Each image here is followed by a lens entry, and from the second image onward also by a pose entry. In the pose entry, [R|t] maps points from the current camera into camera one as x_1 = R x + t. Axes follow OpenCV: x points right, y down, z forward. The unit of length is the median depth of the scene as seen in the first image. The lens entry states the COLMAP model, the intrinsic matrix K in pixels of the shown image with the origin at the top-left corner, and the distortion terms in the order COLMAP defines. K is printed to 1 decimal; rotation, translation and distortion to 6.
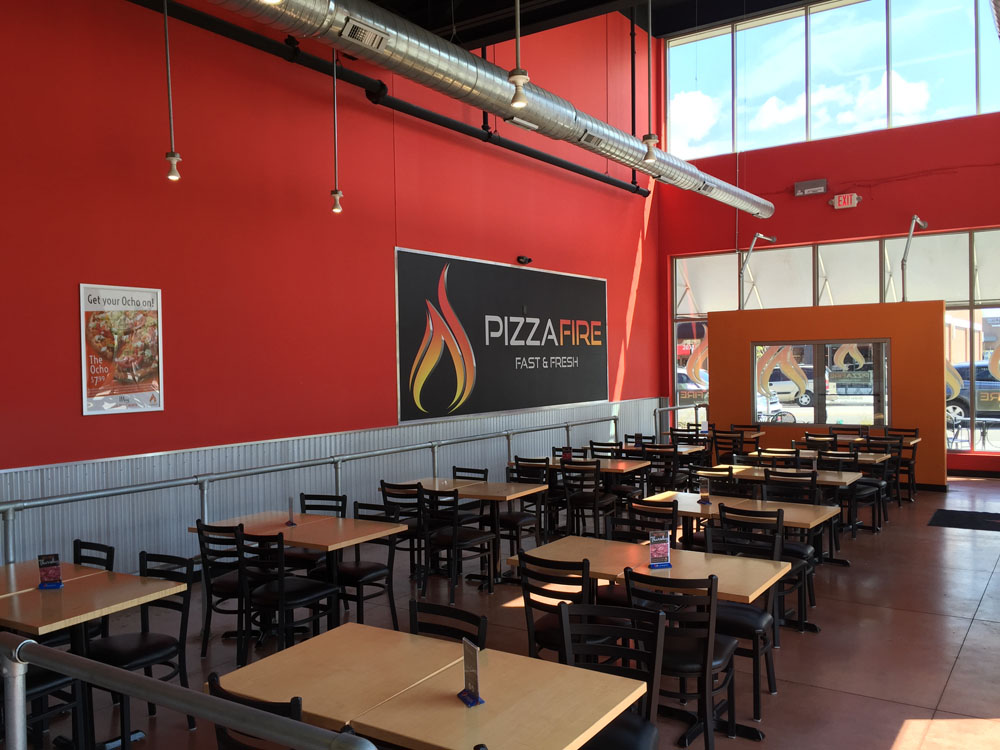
lens RADIAL K [[857.9, 0, 500.0], [0, 857.9, 375.0], [0, 0, 1]] dist [0.007202, 0.004882]
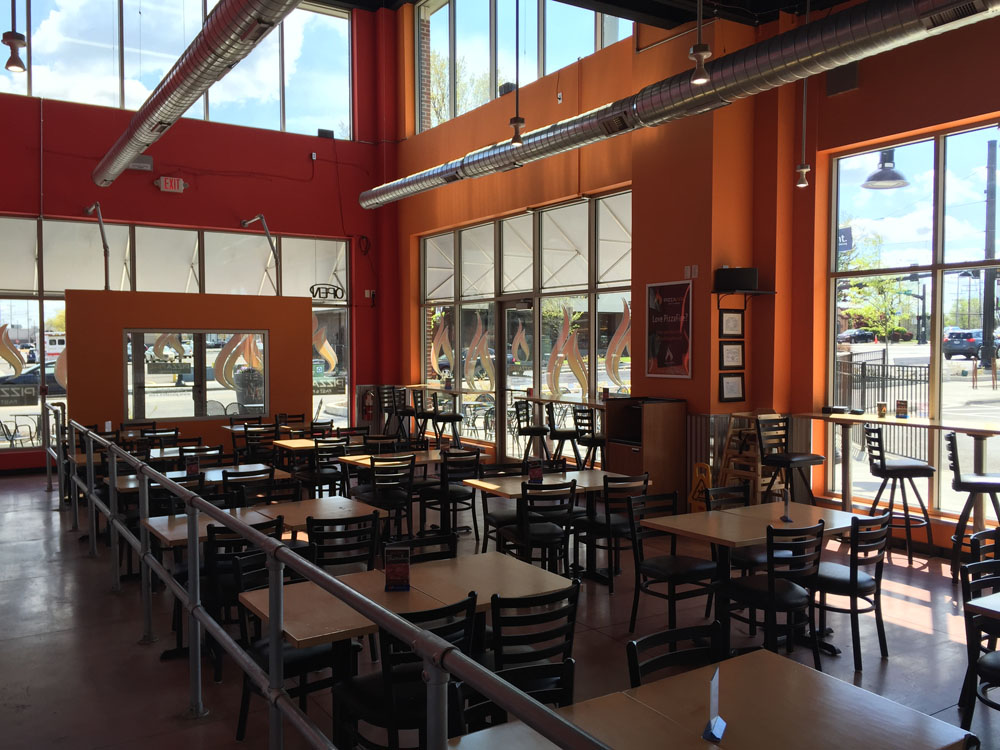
lens RADIAL K [[857.9, 0, 500.0], [0, 857.9, 375.0], [0, 0, 1]] dist [0.007202, 0.004882]
pose [[0.401755, -0.011612, 0.915674, -0.330419], [-0.000636, 0.999916, 0.012959, -0.003020], [-0.915747, -0.005789, 0.401713, 0.278848]]
